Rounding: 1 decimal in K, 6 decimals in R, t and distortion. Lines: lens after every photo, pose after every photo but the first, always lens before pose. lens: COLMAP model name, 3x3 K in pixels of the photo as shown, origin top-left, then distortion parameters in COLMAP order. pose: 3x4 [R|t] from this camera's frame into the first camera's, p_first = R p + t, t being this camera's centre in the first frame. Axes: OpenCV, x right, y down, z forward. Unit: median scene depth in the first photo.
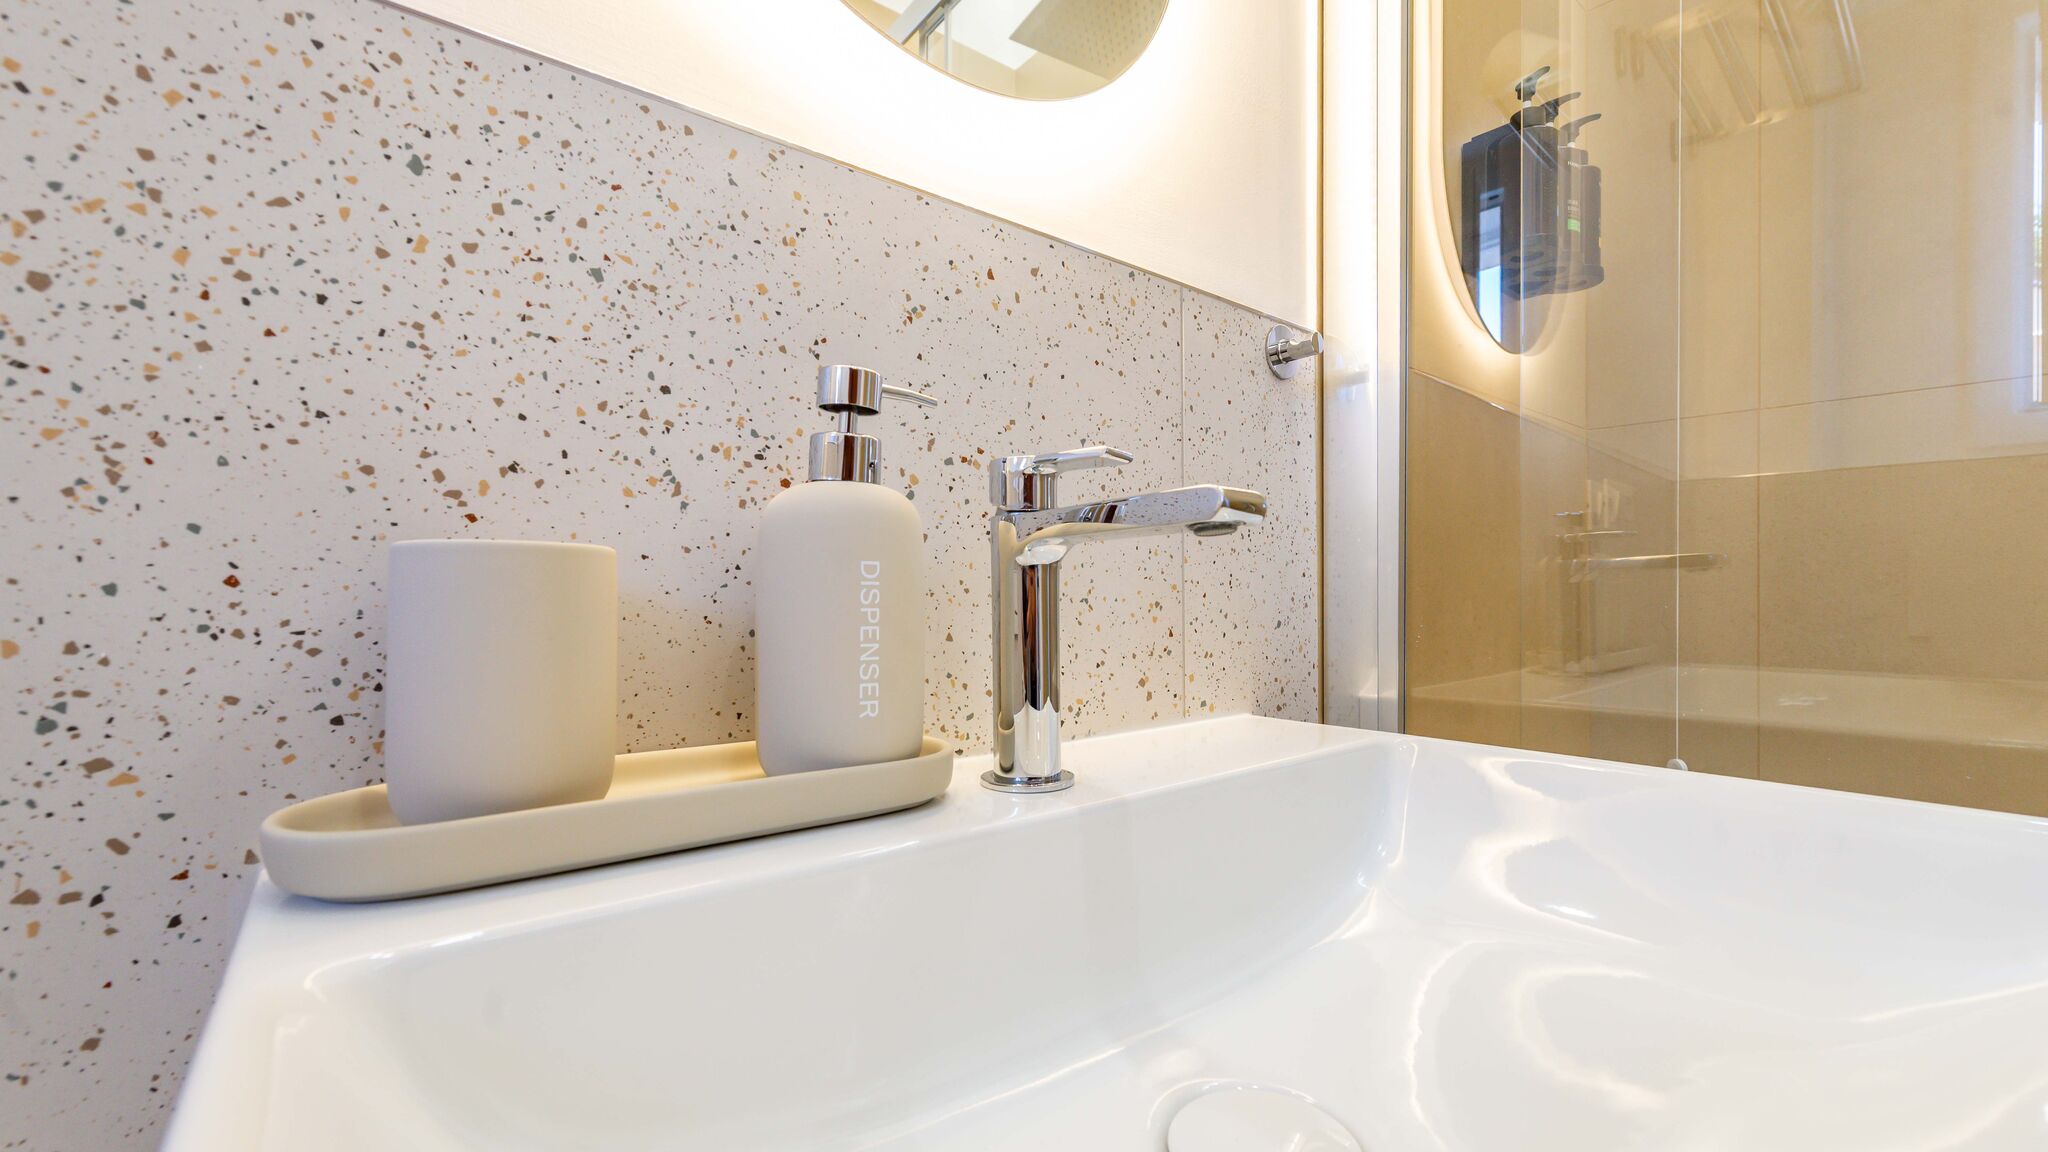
lens RADIAL K [[810.5, 0, 1013.8], [0, 810.5, 582.3], [0, 0, 1]] dist [0.013290, -0.004191]
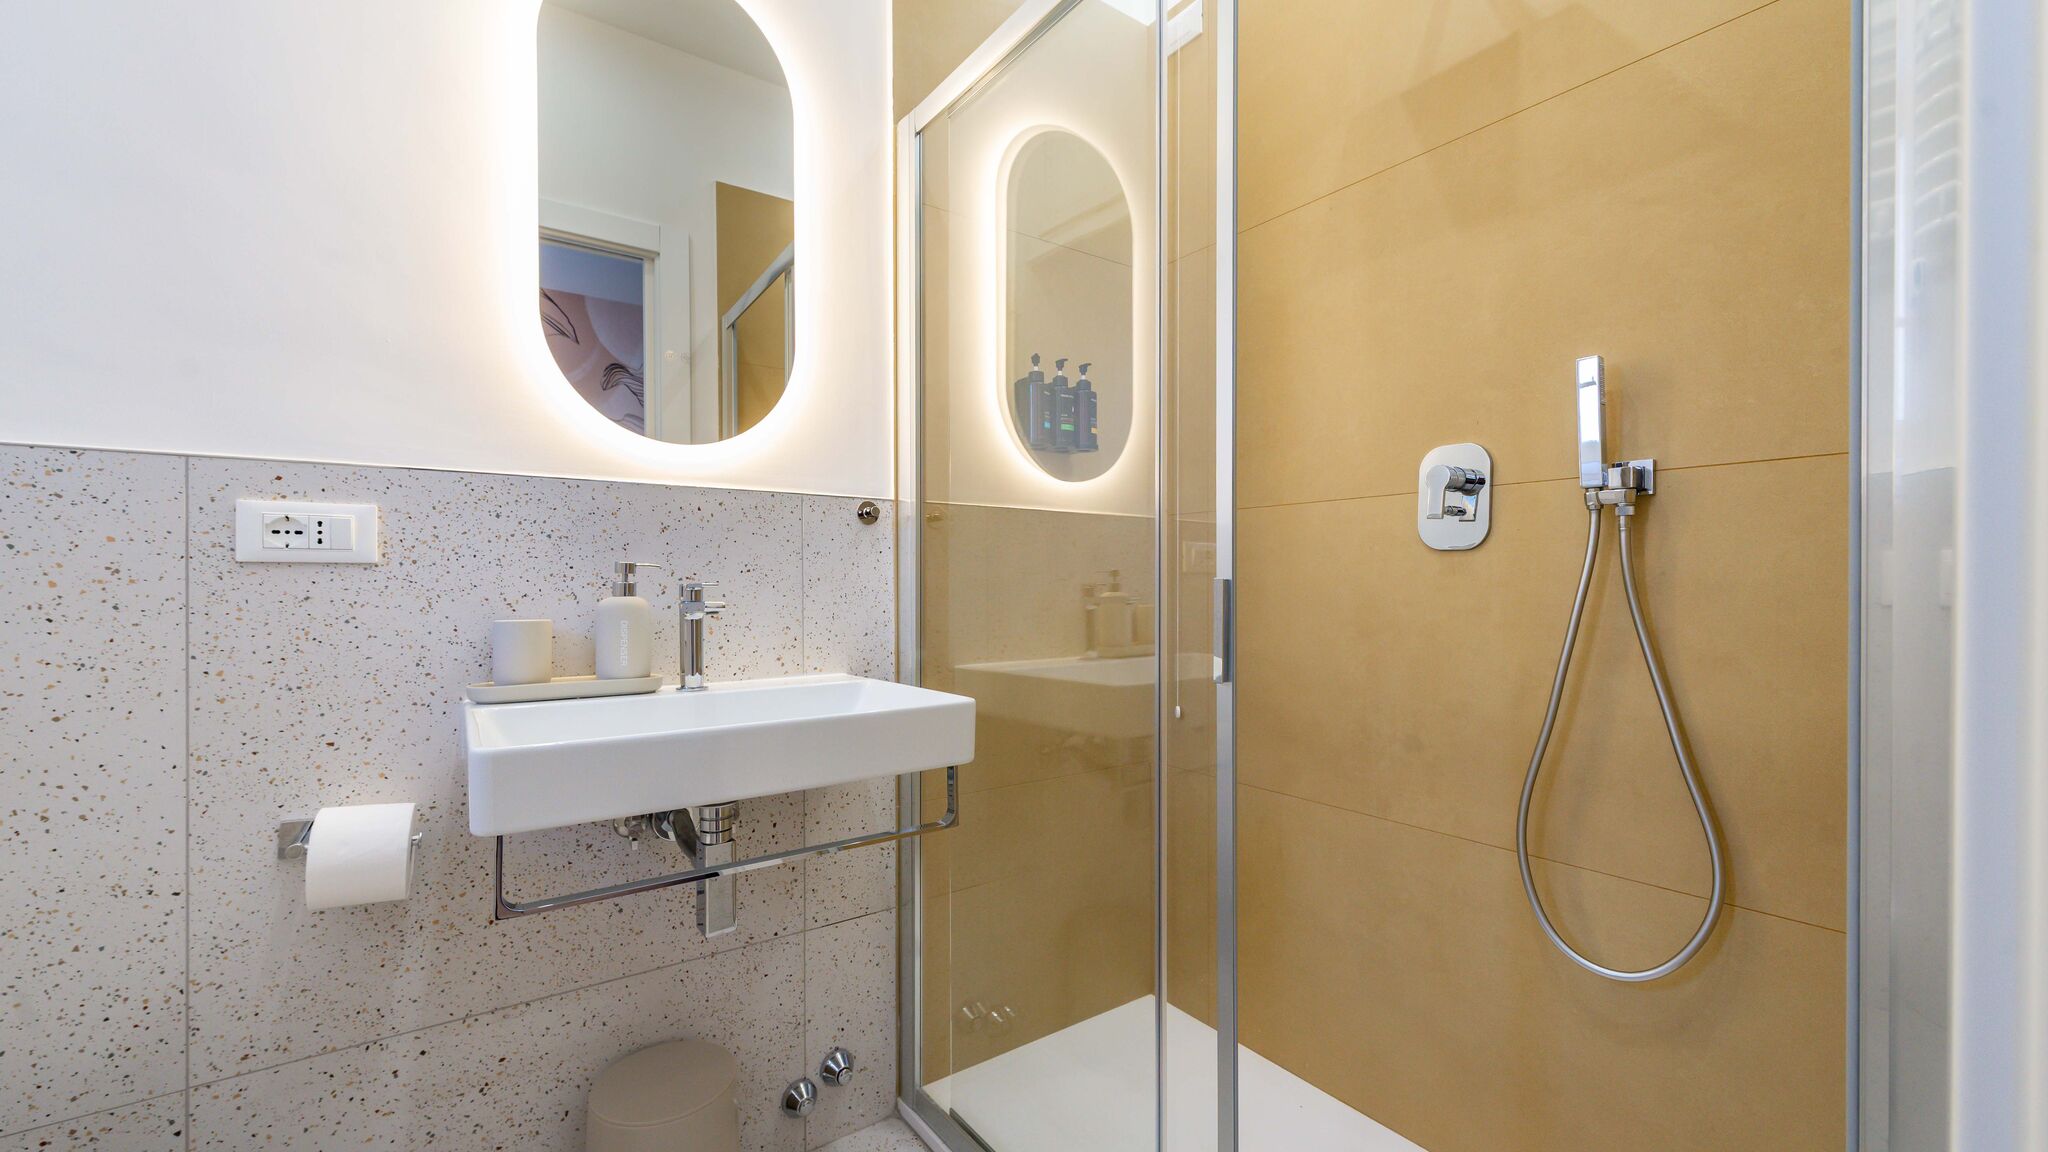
lens RADIAL K [[810.5, 0, 1021.2], [0, 810.5, 590.4], [0, 0, 1]] dist [0.013290, -0.004191]
pose [[0.998960, -0.003314, -0.045477, 1.627667], [0.004201, 0.999803, 0.019412, -0.213172], [0.045404, -0.019583, 0.998777, -2.331479]]
